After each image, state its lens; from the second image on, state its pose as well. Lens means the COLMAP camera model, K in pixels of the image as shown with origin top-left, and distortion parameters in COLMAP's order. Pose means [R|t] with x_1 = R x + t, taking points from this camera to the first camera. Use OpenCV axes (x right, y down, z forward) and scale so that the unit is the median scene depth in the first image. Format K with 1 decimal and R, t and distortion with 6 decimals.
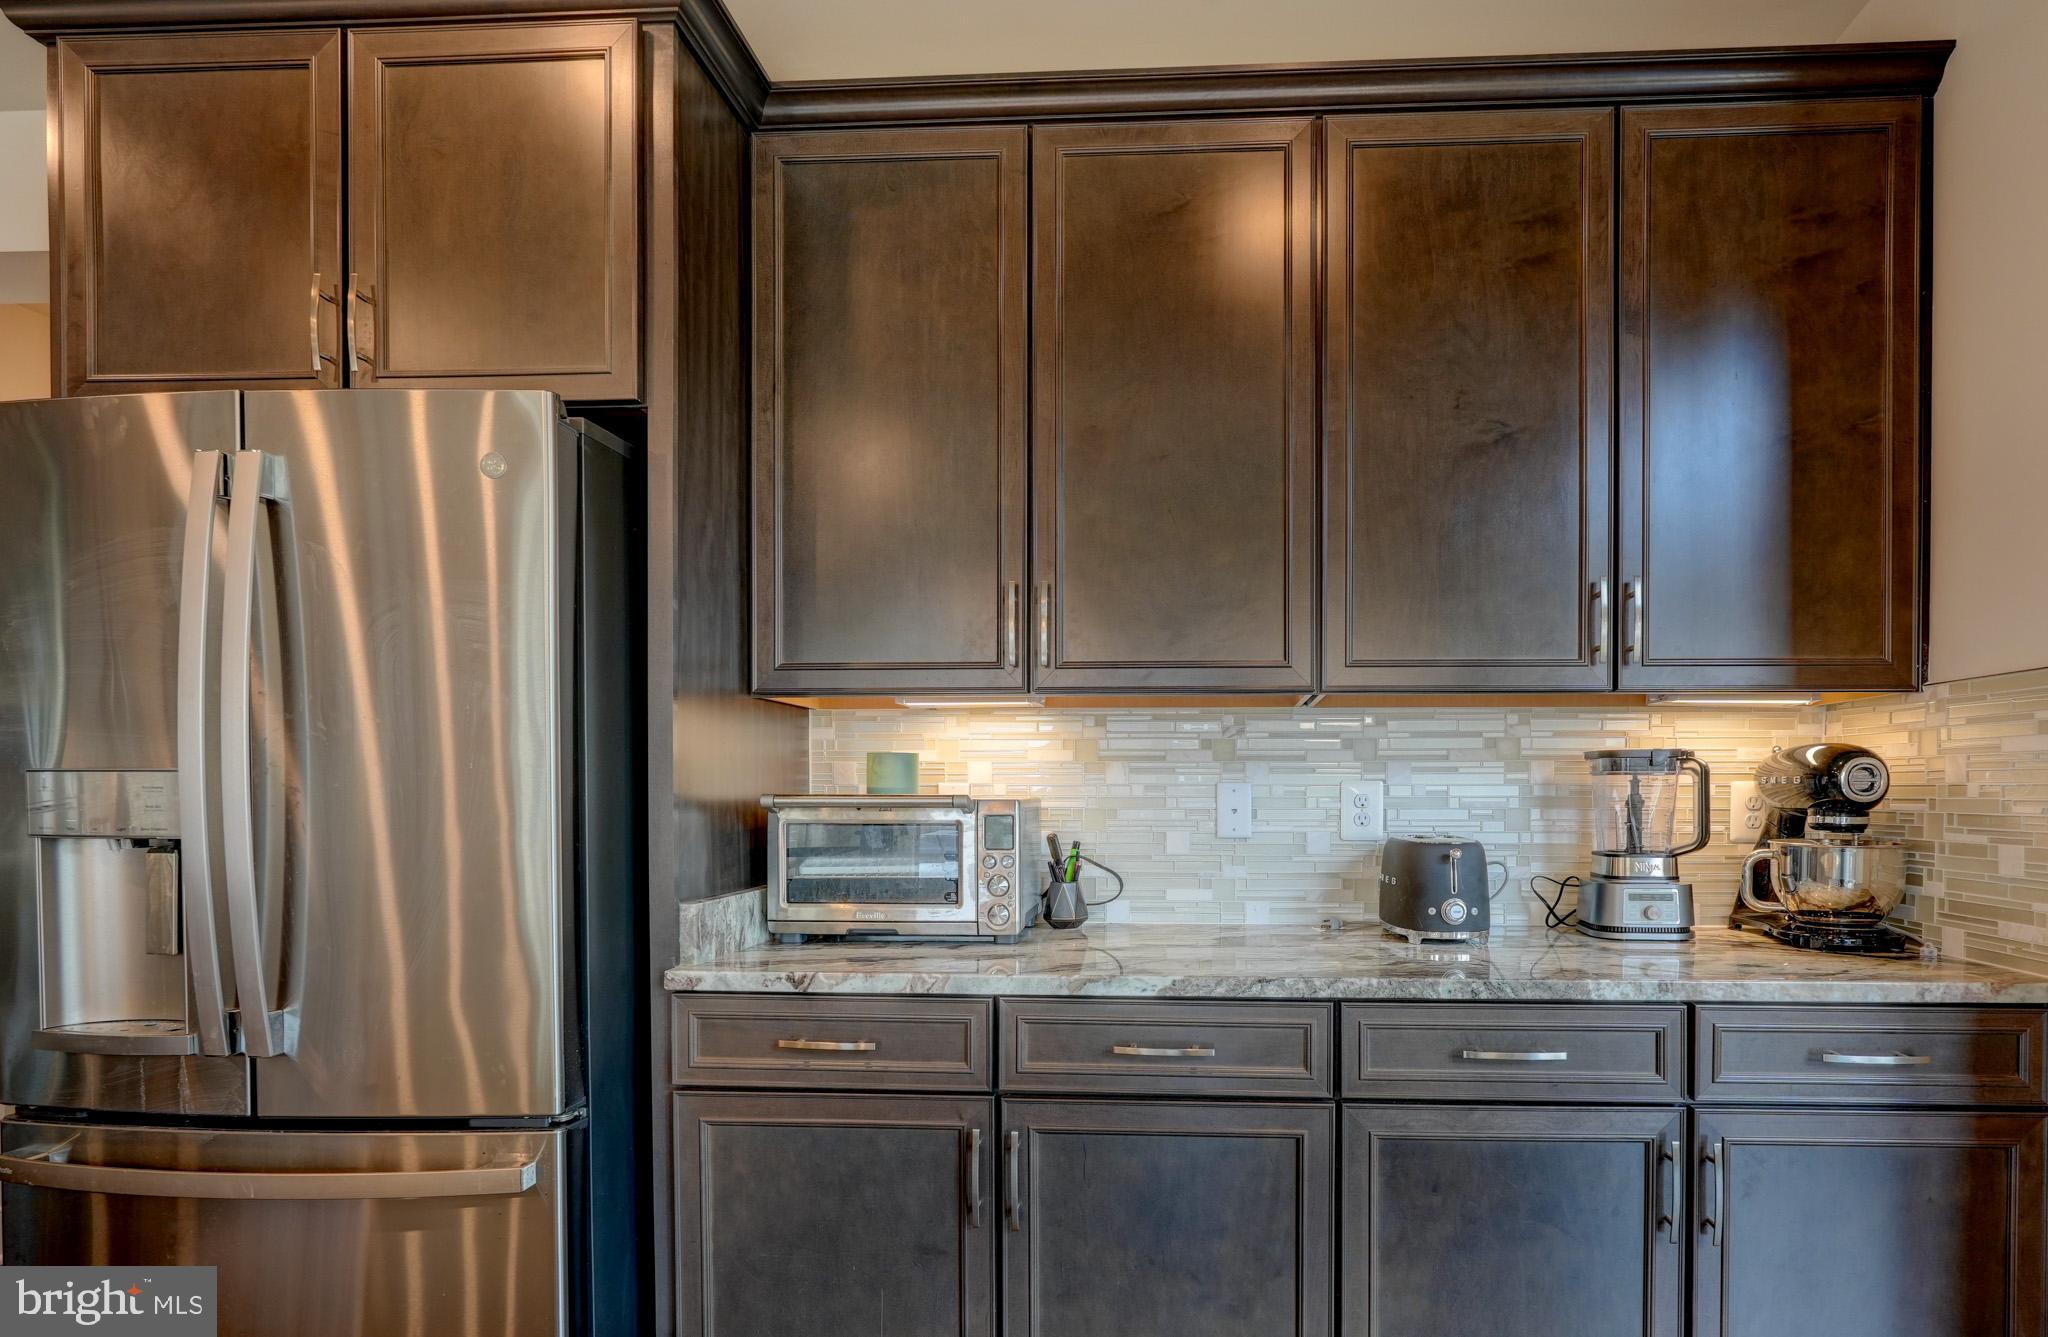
lens RADIAL K [[1076.9, 0, 1155.0], [0, 1076.9, 798.2], [0, 0, 1]] dist [-0.001688, -0.000422]
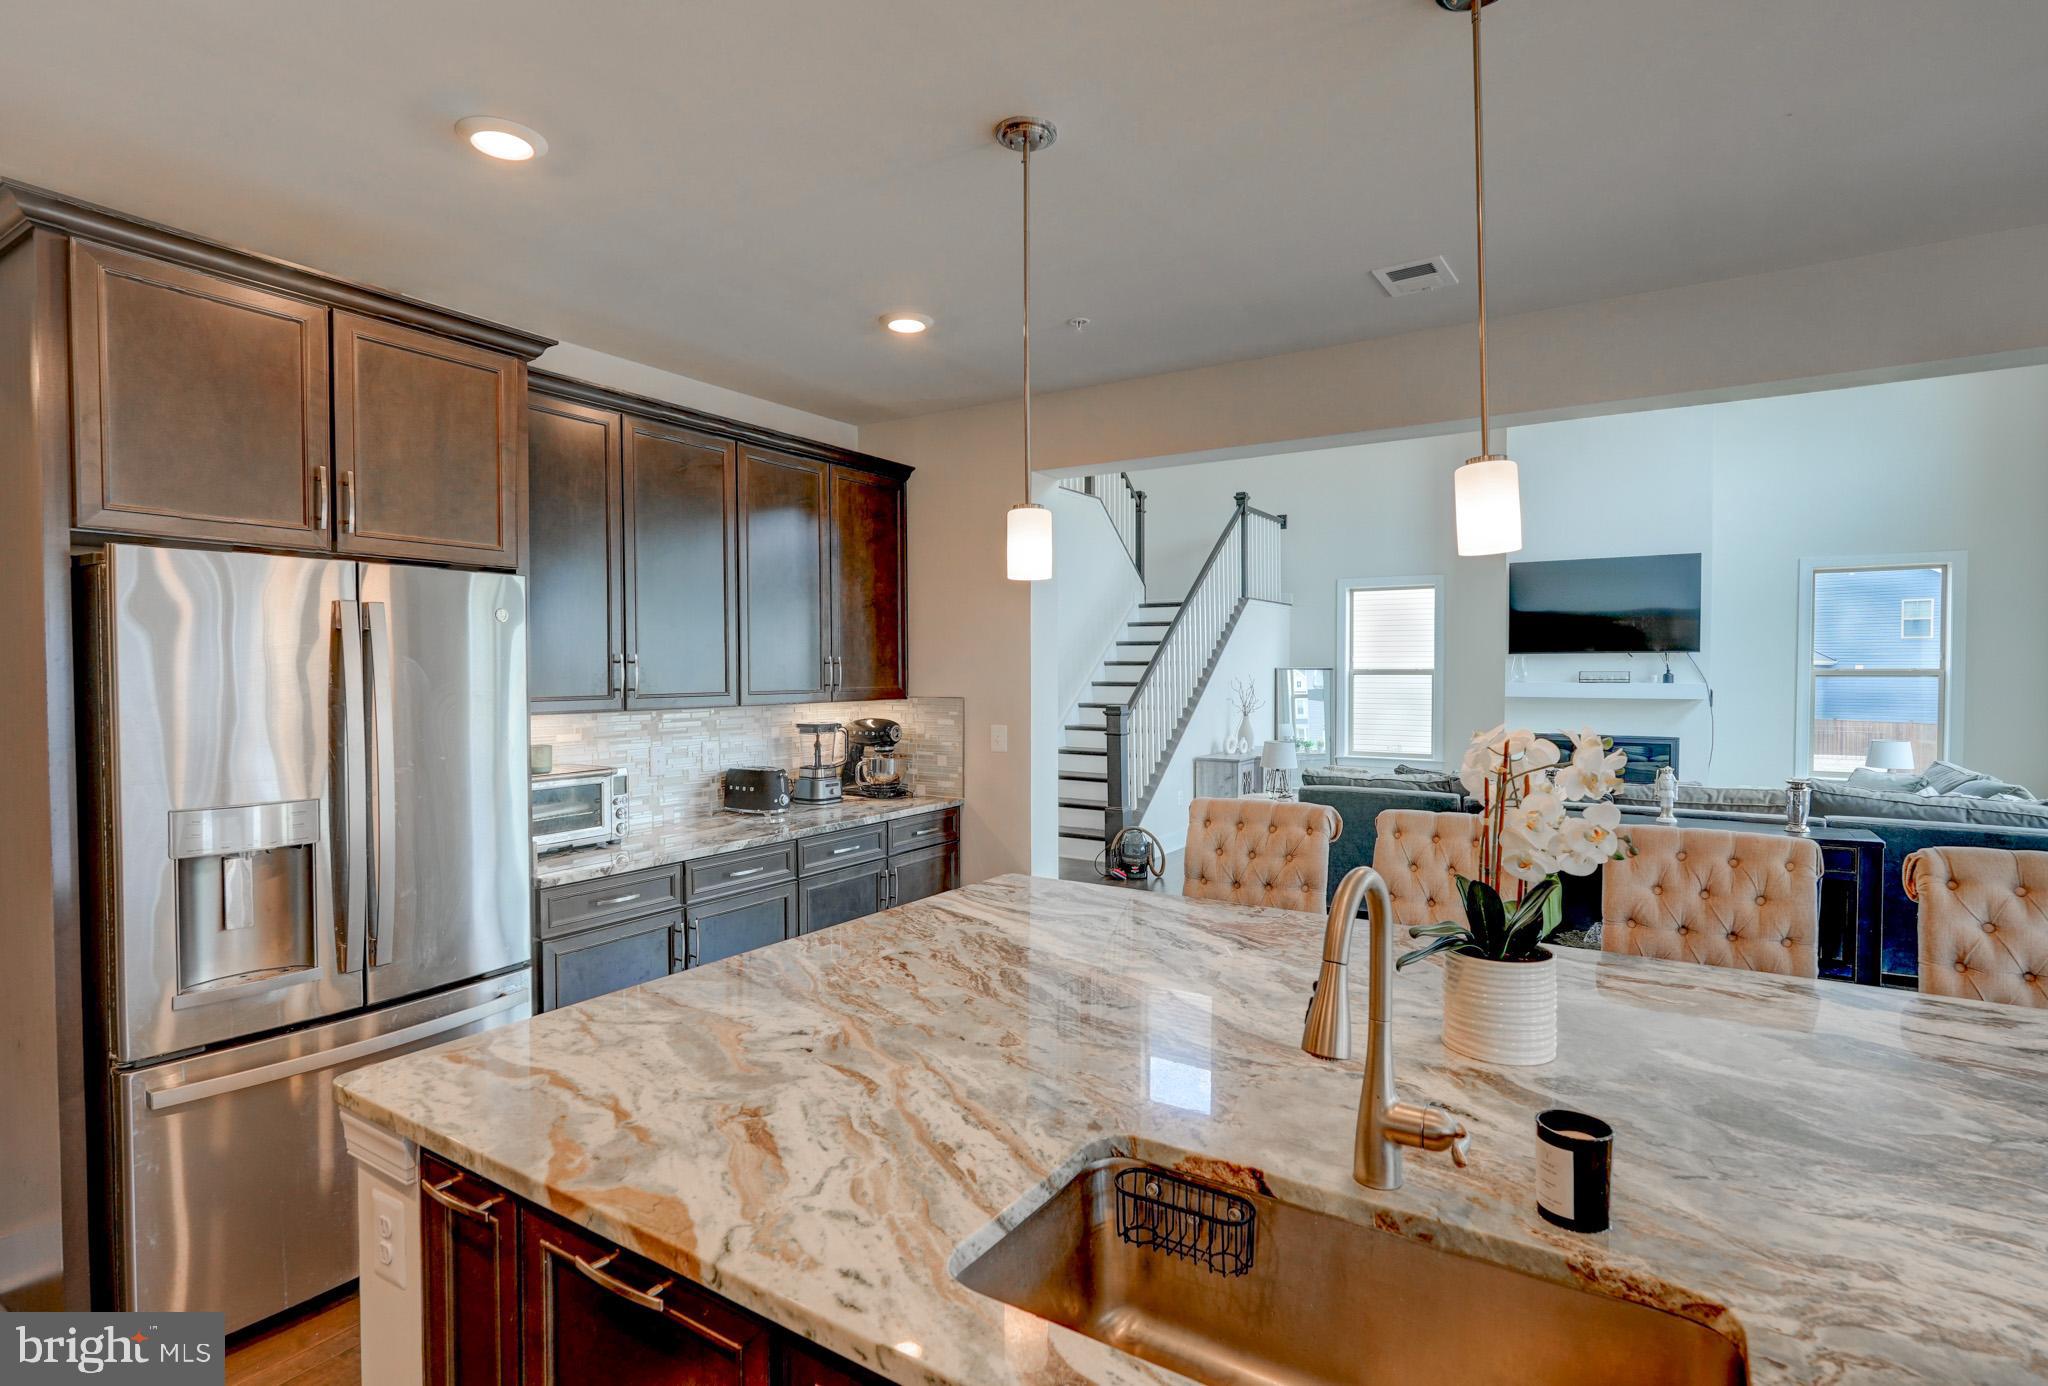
lens RADIAL K [[1016.4, 0, 1012.5], [0, 1016.4, 692.2], [0, 0, 1]] dist [-0.012543, 0.010570]
pose [[0.496162, -0.021357, 0.867967, -1.342683], [0.010731, 0.999772, 0.018466, -0.156970], [-0.868164, 0.000152, 0.496278, -0.493254]]
